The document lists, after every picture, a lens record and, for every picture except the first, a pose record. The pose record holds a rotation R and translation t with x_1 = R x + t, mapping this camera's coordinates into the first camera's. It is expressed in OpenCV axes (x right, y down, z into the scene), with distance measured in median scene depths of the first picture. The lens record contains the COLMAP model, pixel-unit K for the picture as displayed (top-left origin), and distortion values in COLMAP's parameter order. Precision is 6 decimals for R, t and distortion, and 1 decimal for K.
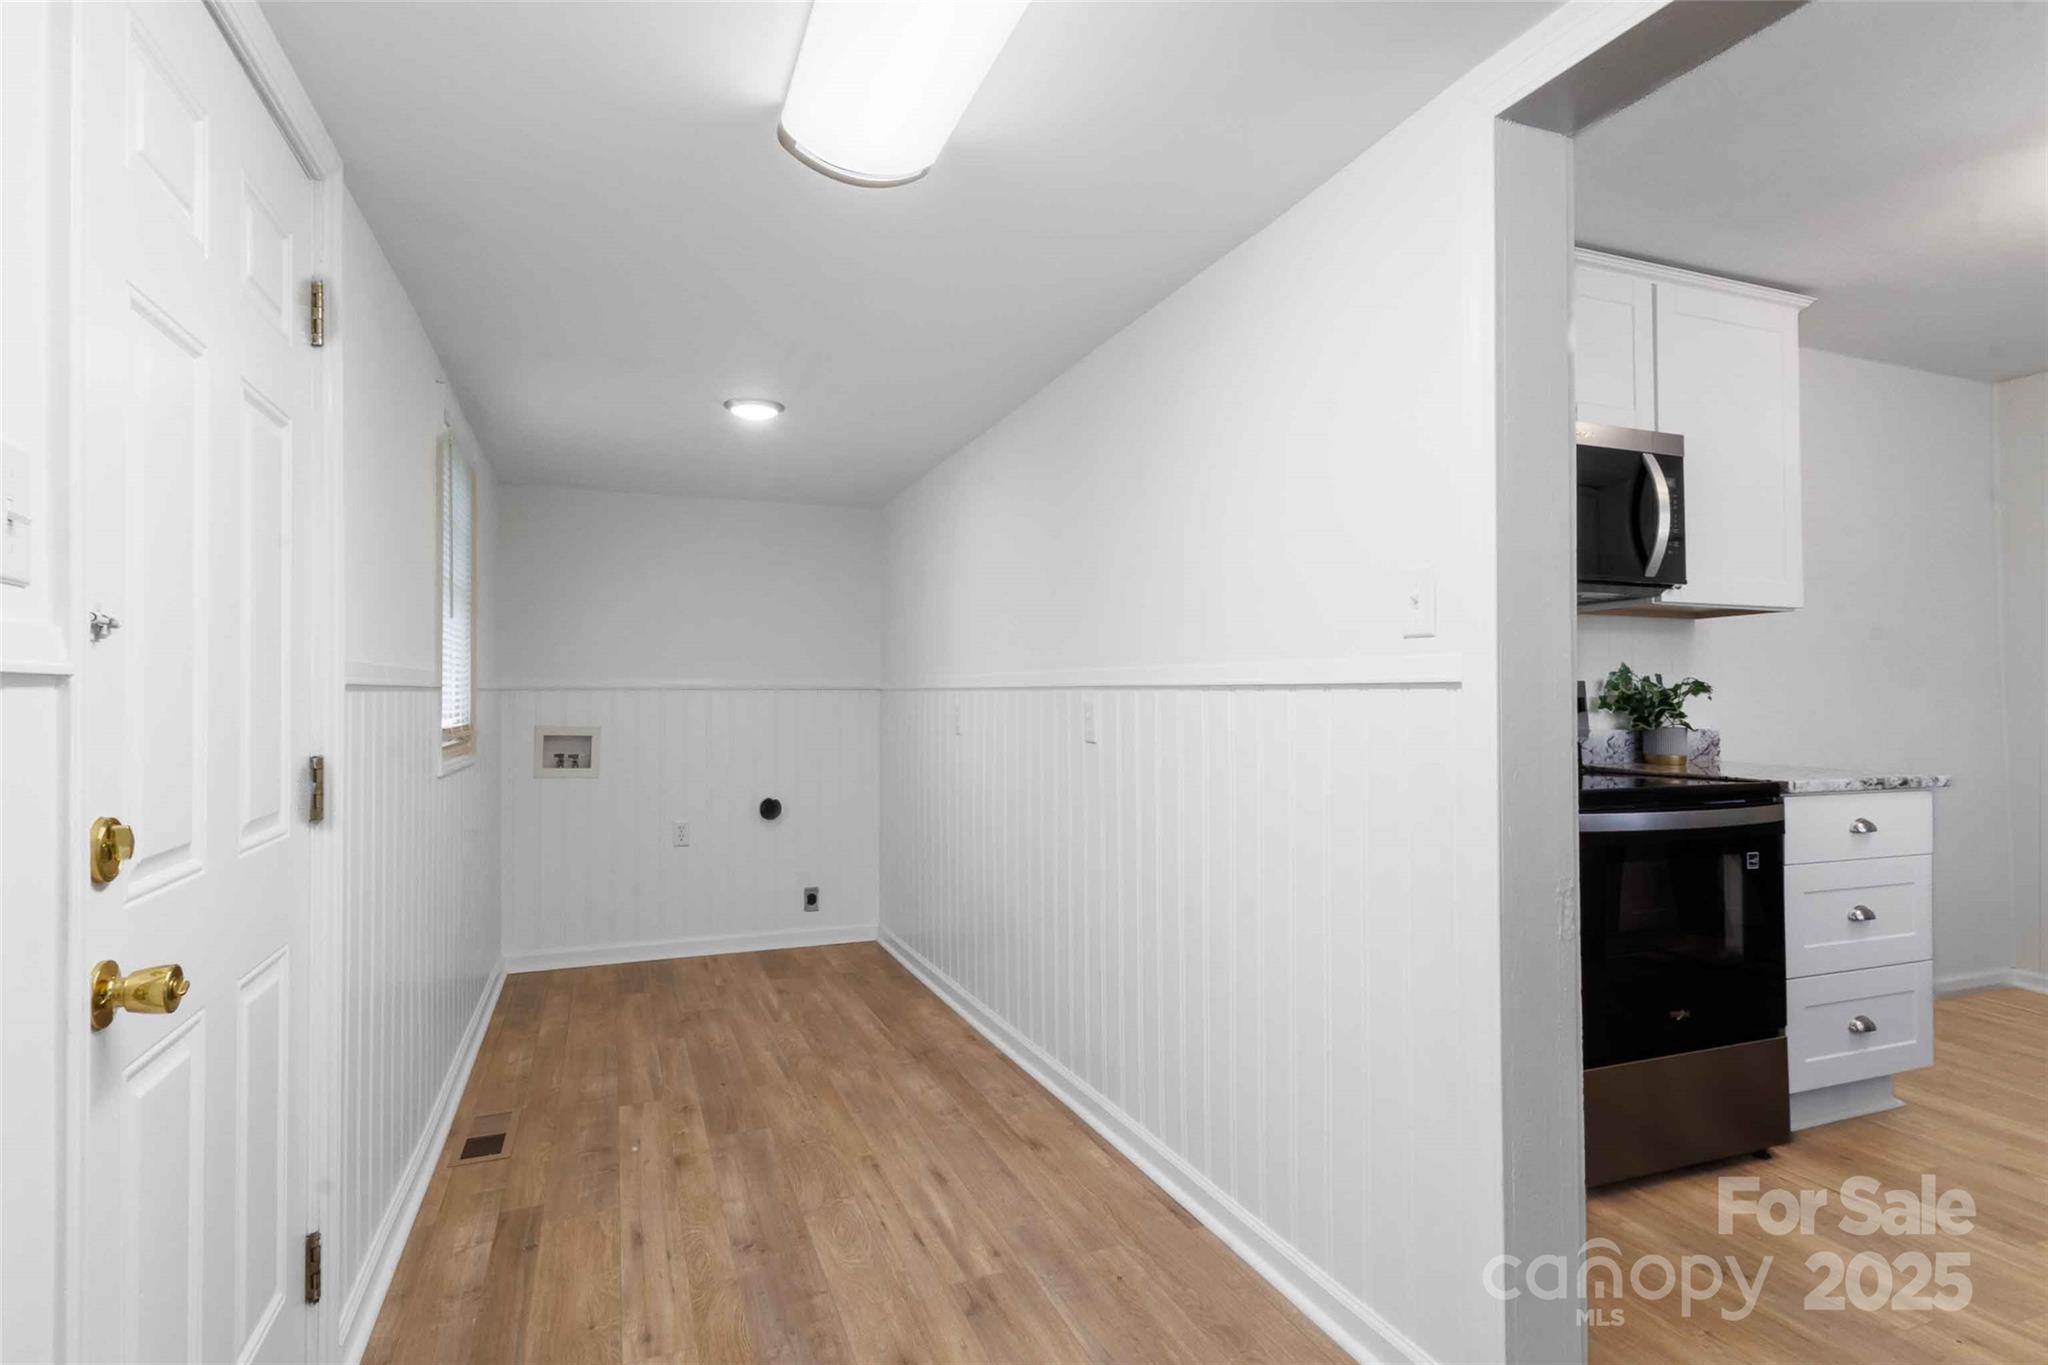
lens RADIAL K [[988.3, 0, 1009.2], [0, 988.3, 688.1], [0, 0, 1]] dist [0.002504, 0.000017]
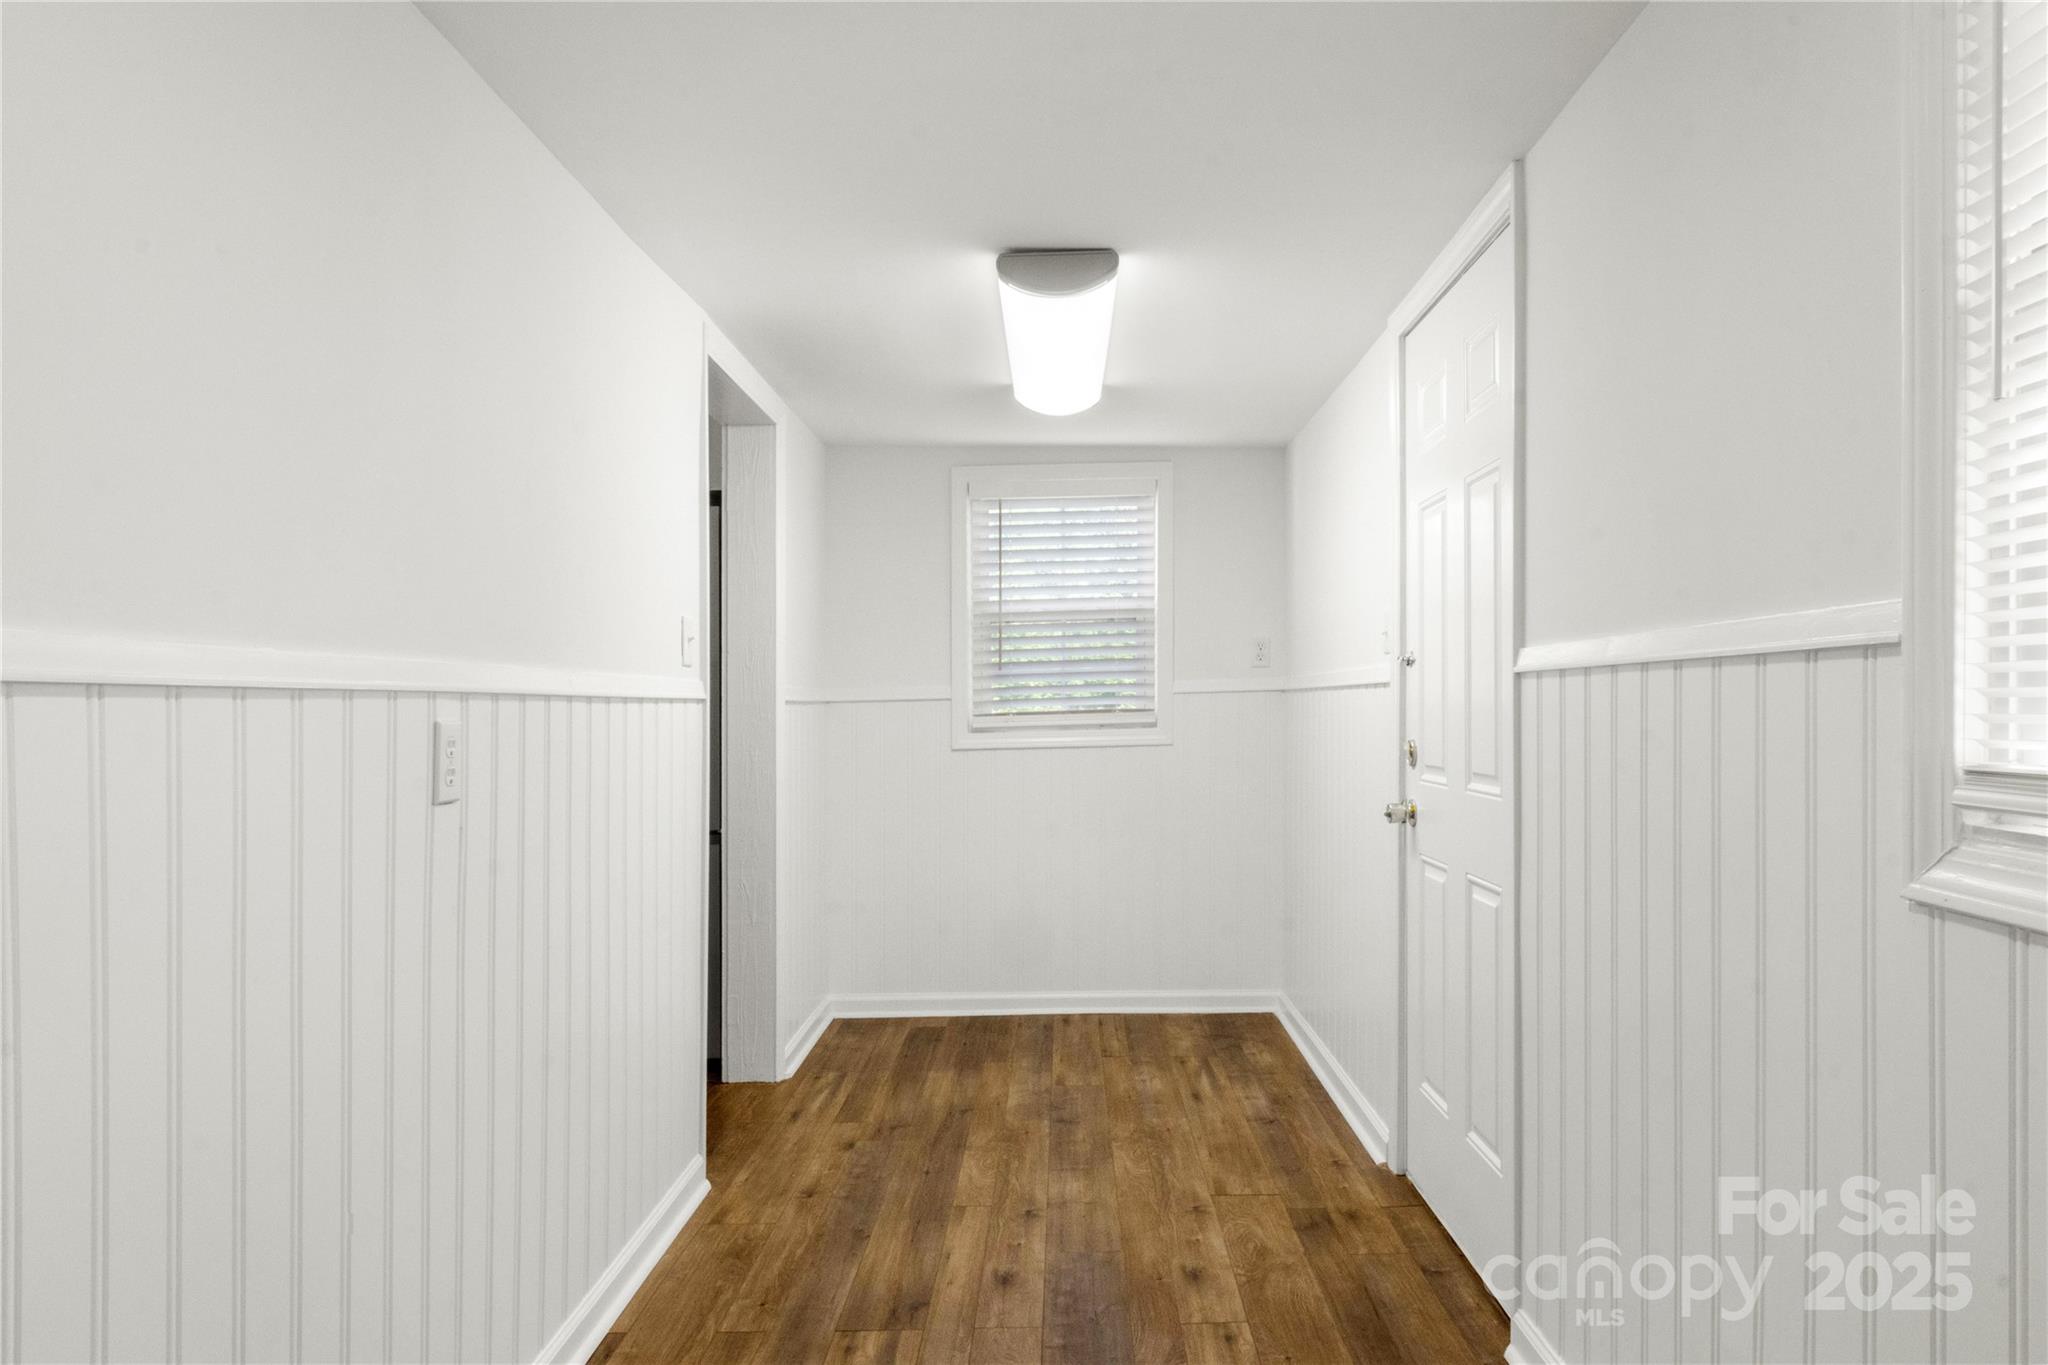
lens RADIAL K [[1302.3, 0, 1023.8], [0, 1302.3, 682.9], [0, 0, 1]] dist [0.015000, 0.000560]
pose [[-0.917251, 0.027192, 0.397380, -0.686833], [0.016783, 0.999419, -0.029650, 0.030437], [-0.397956, -0.020527, -0.917175, 2.204482]]
